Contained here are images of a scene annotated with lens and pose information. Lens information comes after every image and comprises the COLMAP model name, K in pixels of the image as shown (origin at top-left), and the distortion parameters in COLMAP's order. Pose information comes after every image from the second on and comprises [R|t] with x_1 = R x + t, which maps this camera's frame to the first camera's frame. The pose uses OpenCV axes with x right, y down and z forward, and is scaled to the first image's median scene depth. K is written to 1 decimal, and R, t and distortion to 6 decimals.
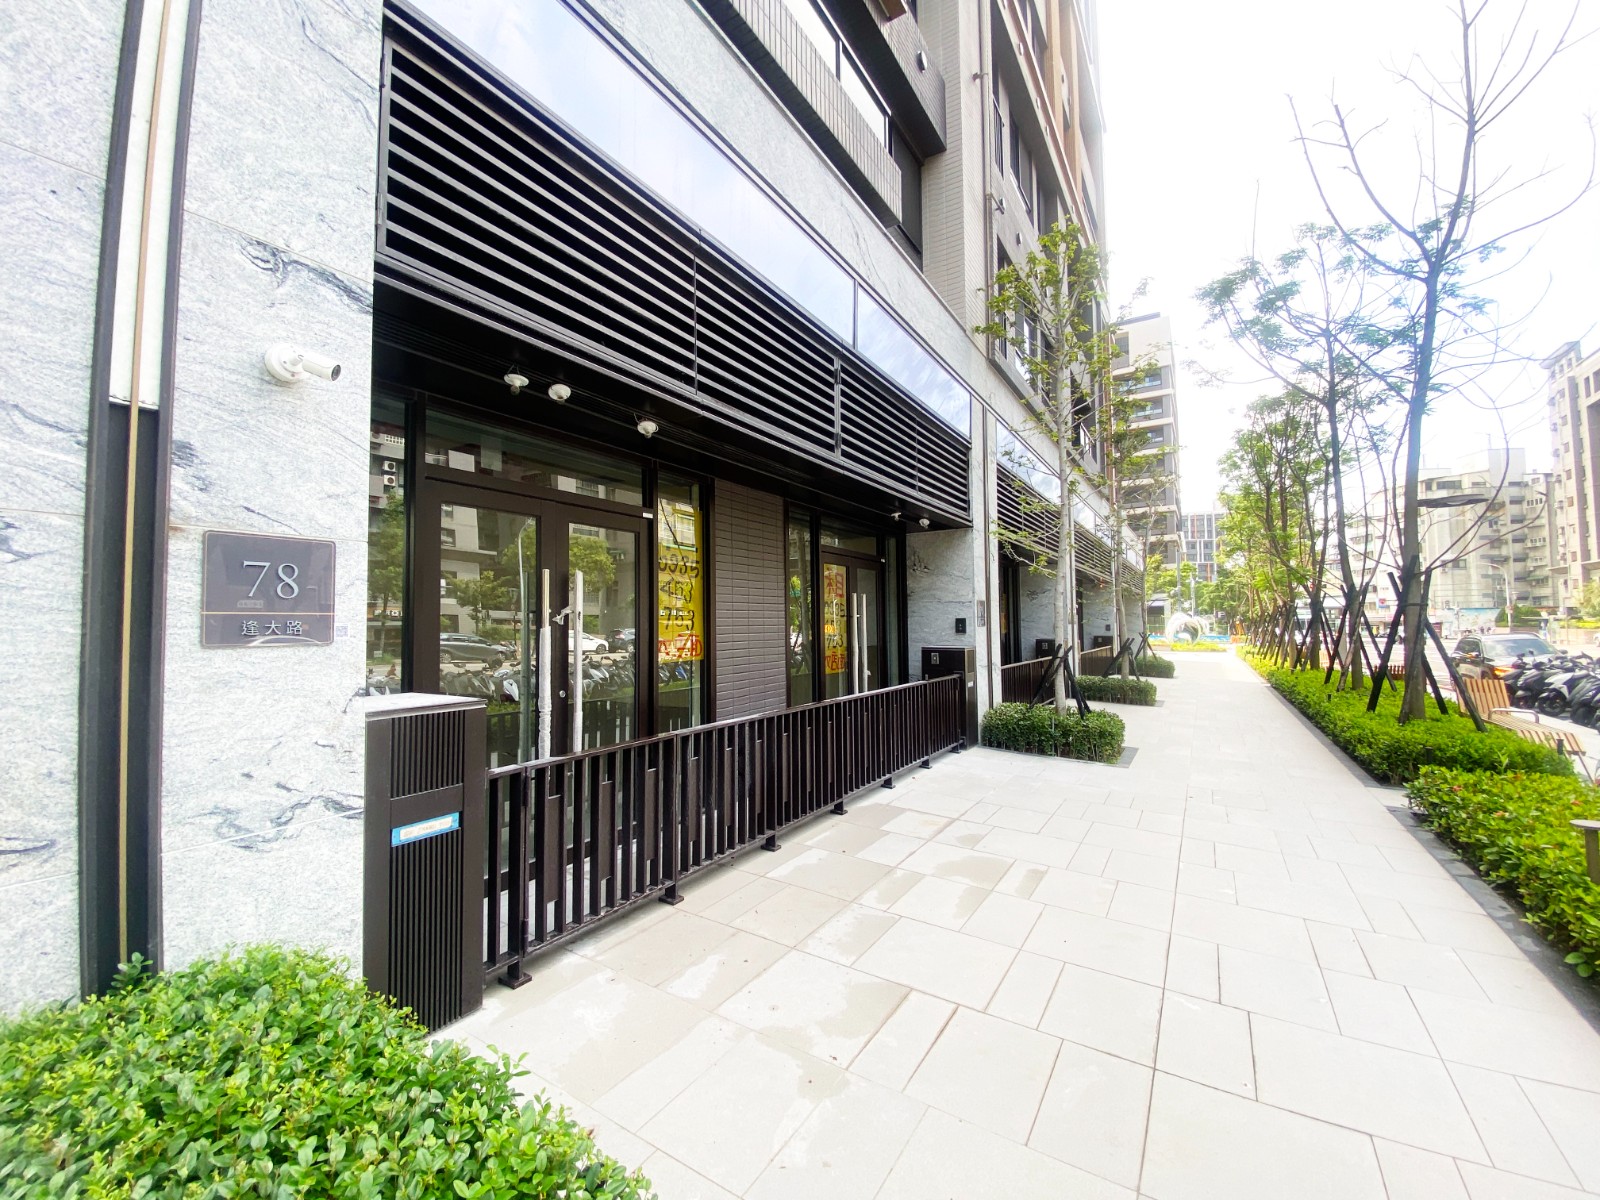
lens RADIAL K [[646.3, 0, 800.0], [0, 646.3, 600.0], [0, 0, 1]] dist [0.057836, -0.040493]
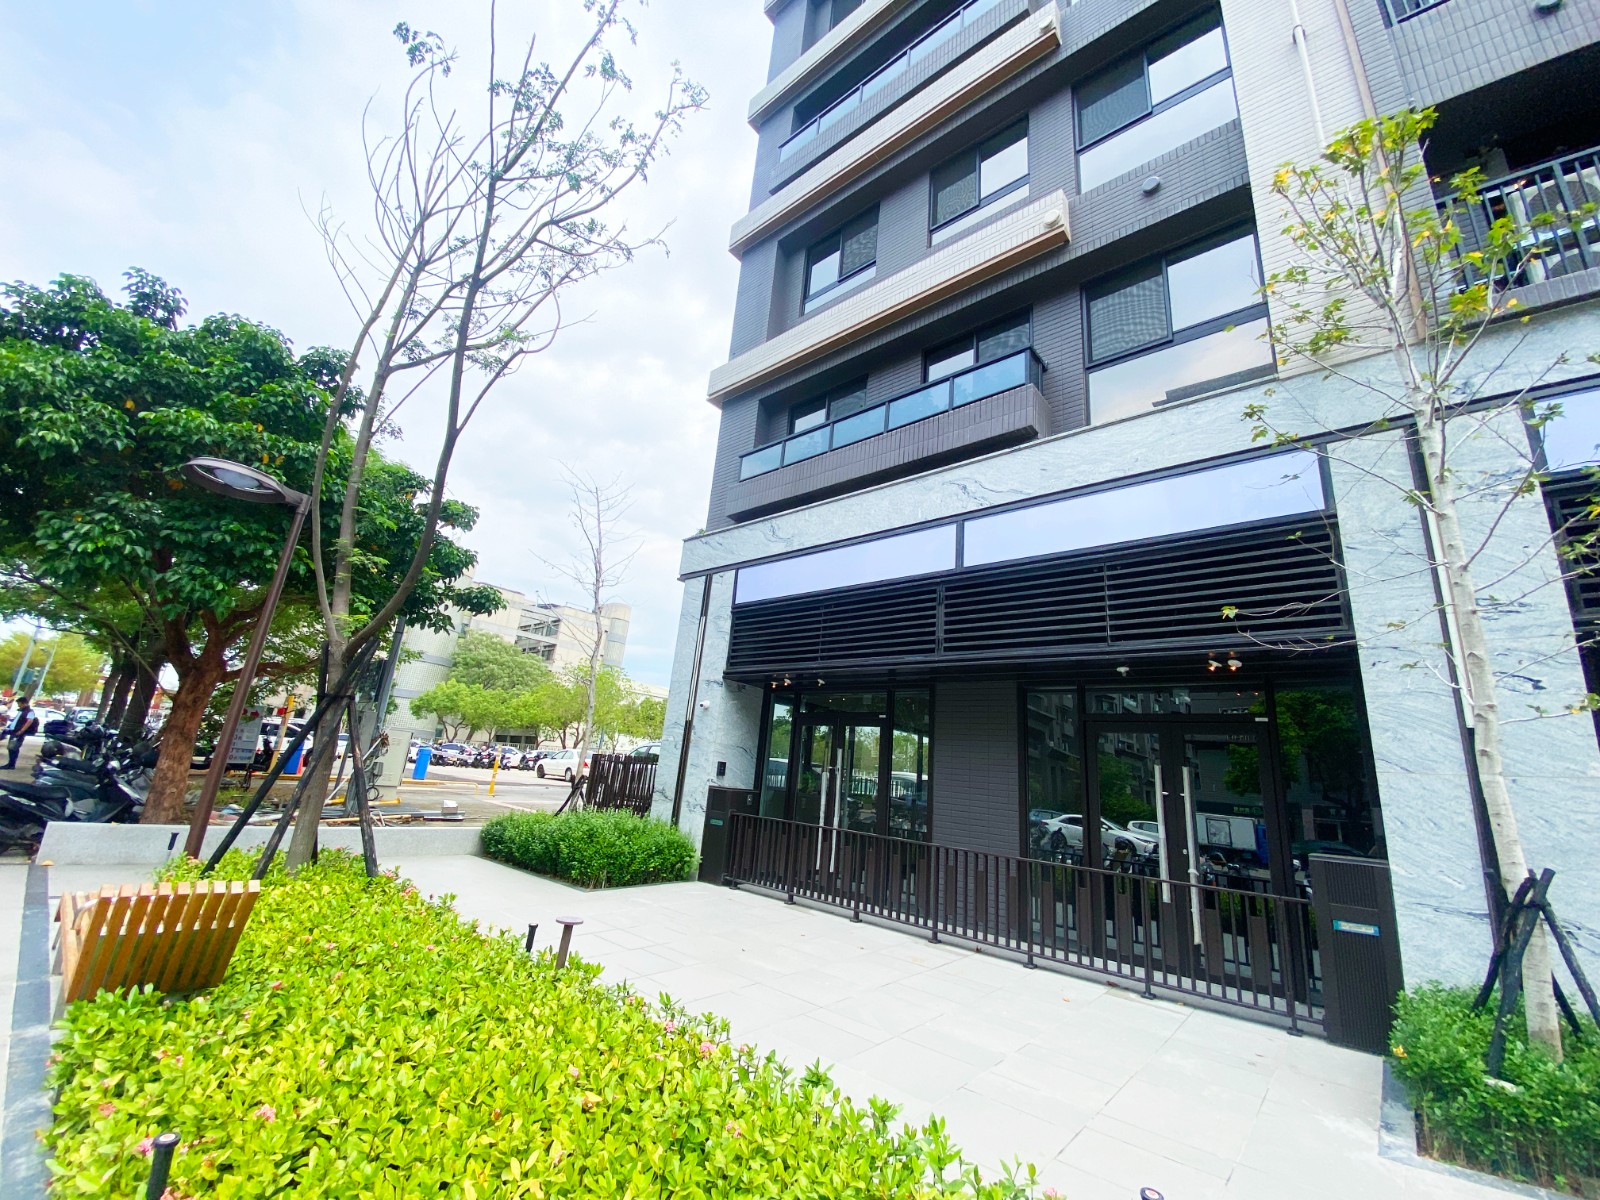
lens RADIAL K [[644.4, 0, 799.0], [0, 644.4, 601.1], [0, 0, 1]] dist [0.030578, -0.023461]
pose [[-0.156515, -0.270274, -0.949976, 0.948743], [-0.047141, 0.962778, -0.266149, 0.030160], [0.986550, 0.003127, -0.163431, 0.621656]]
